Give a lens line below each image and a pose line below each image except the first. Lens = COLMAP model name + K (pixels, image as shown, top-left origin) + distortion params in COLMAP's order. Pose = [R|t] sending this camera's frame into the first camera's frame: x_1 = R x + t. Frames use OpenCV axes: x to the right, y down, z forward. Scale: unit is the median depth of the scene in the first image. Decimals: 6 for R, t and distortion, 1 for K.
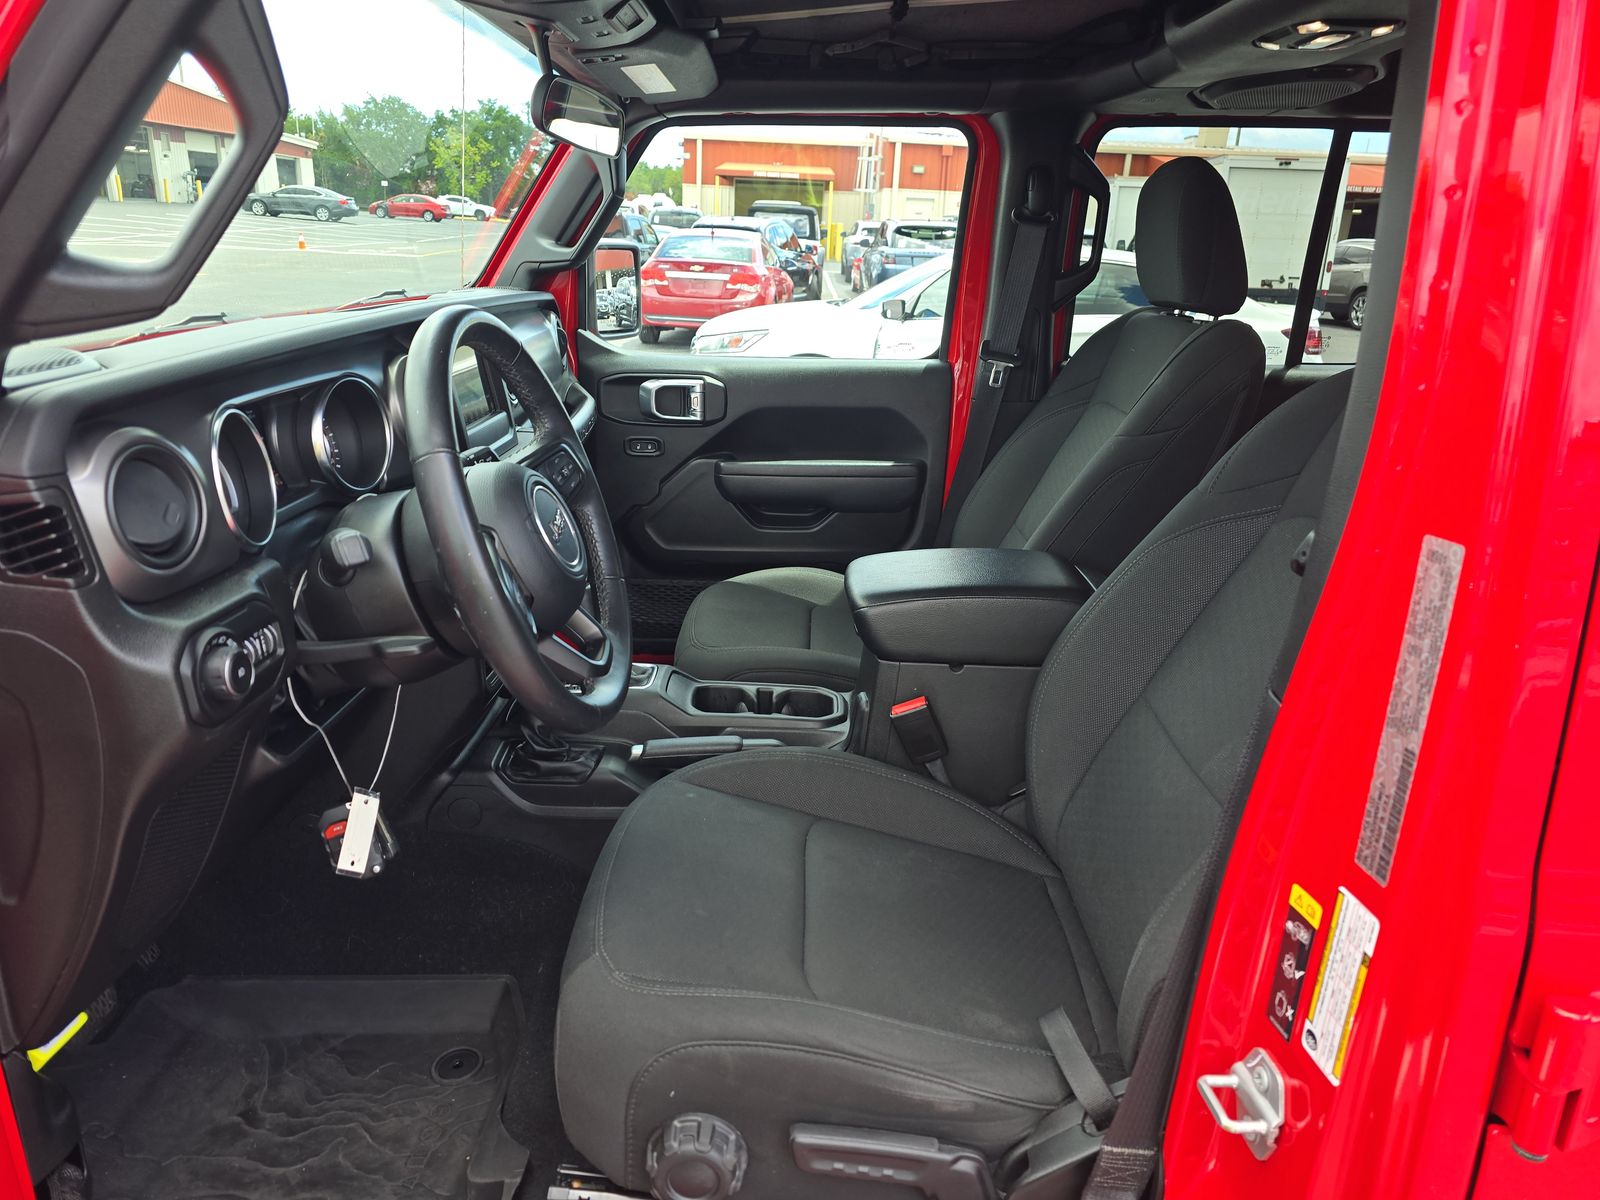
lens RADIAL K [[1105.4, 0, 805.2], [0, 1105.4, 604.8], [0, 0, 1]] dist [0.000877, -0.004971]
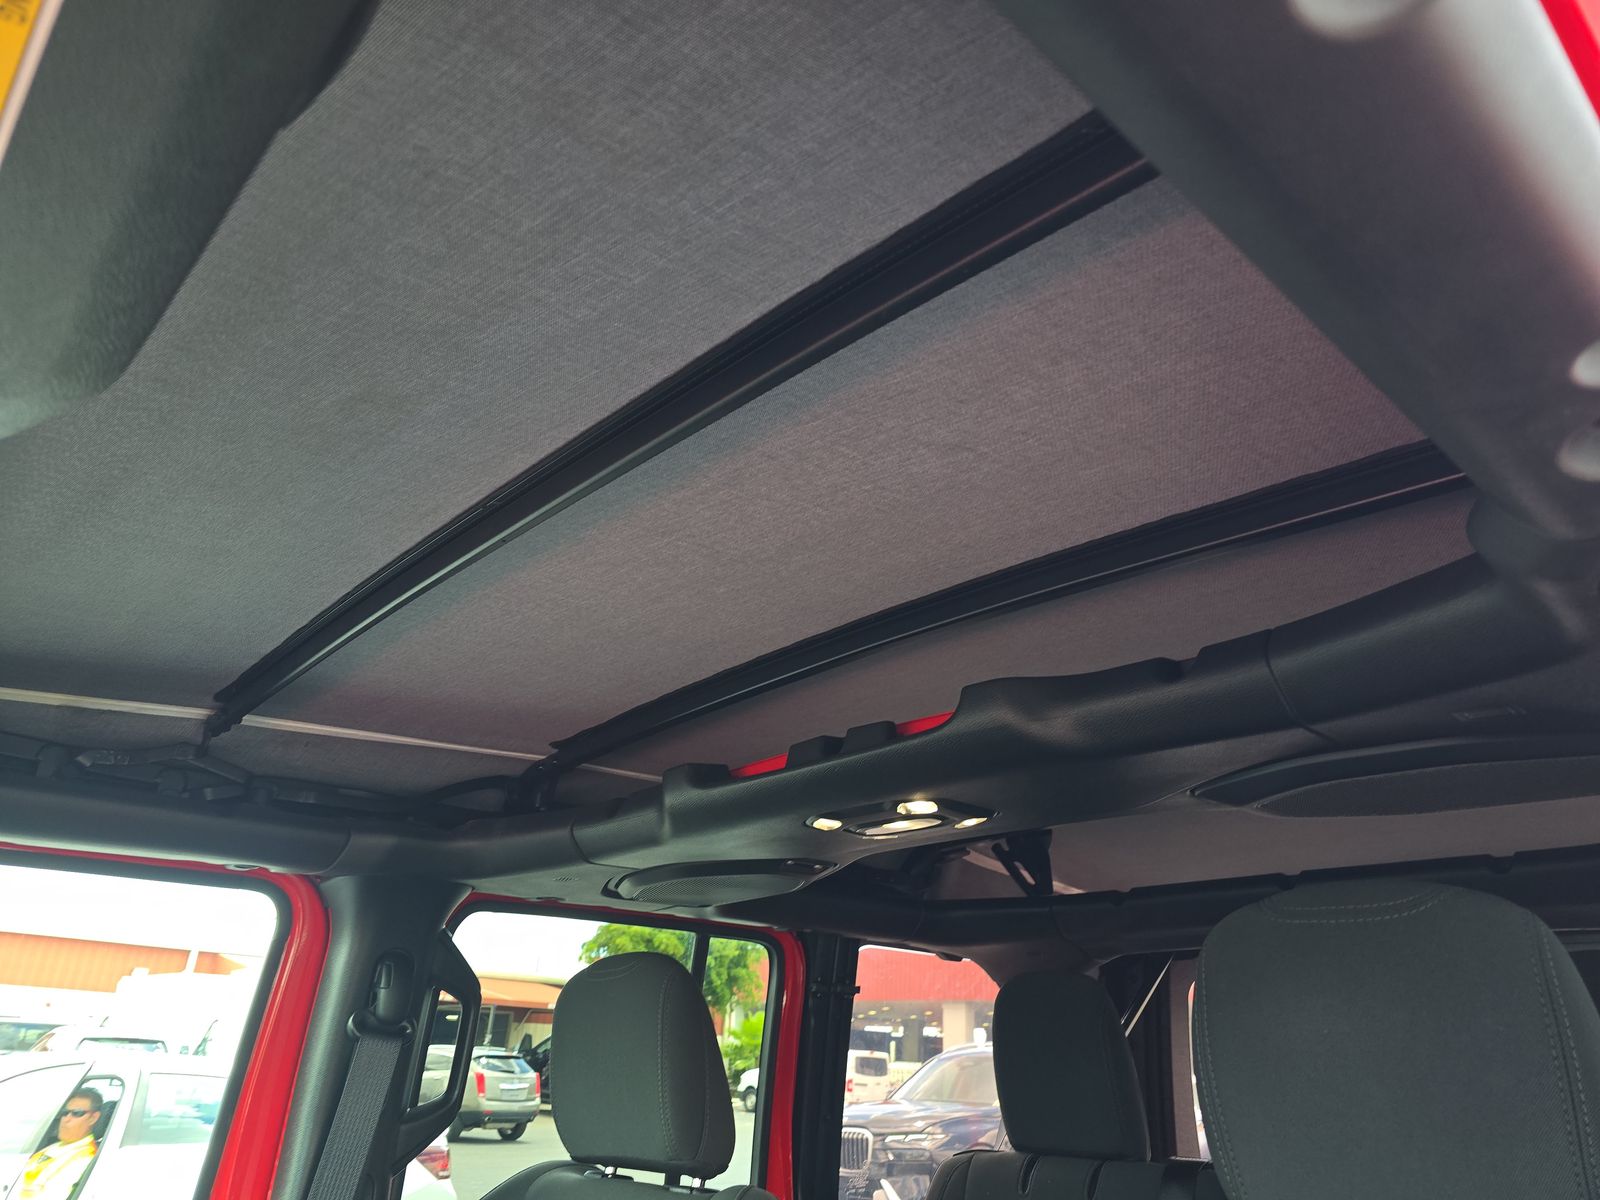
lens RADIAL K [[1105.4, 0, 805.2], [0, 1105.4, 604.8], [0, 0, 1]] dist [0.000877, -0.004971]
pose [[0.729510, 0.268217, 0.629186, -0.106492], [0.199242, 0.796673, -0.570627, -0.121379], [-0.654307, 0.541638, 0.527741, 0.341589]]
